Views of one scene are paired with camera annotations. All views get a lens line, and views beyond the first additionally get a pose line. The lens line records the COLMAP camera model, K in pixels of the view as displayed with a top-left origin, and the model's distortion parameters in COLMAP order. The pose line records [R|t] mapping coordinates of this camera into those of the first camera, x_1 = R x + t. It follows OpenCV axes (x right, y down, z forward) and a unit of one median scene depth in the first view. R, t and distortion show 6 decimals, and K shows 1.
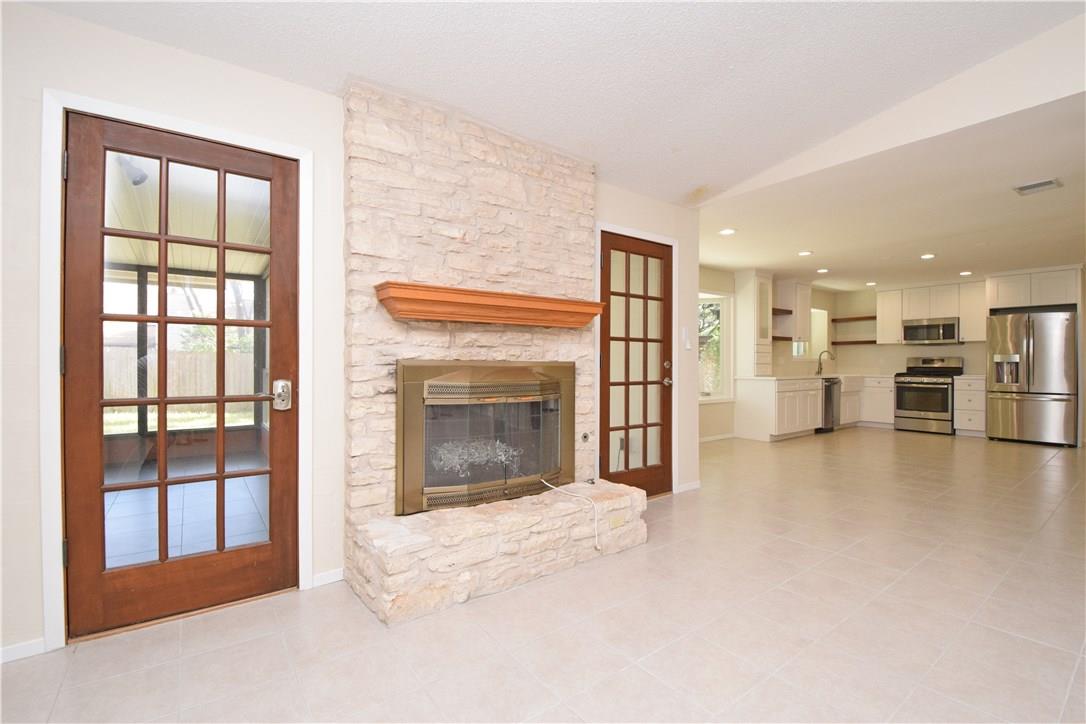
lens RADIAL K [[495.2, 0, 543.0], [0, 495.2, 362.0], [0, 0, 1]] dist [-0.002821, -0.000578]
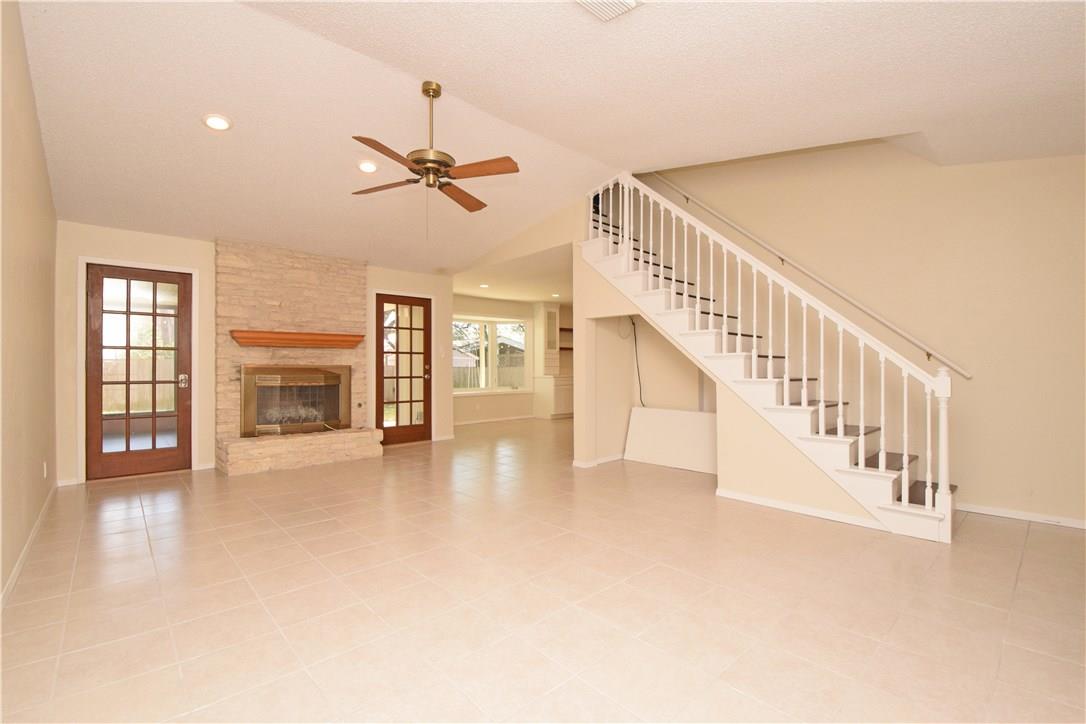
lens RADIAL K [[495.2, 0, 543.0], [0, 495.2, 362.0], [0, 0, 1]] dist [-0.002821, -0.000578]
pose [[0.997680, -0.001822, 0.068050, 0.775097], [0.002264, 0.999977, -0.006418, -0.000066], [-0.068037, 0.006557, 0.997661, -1.100792]]
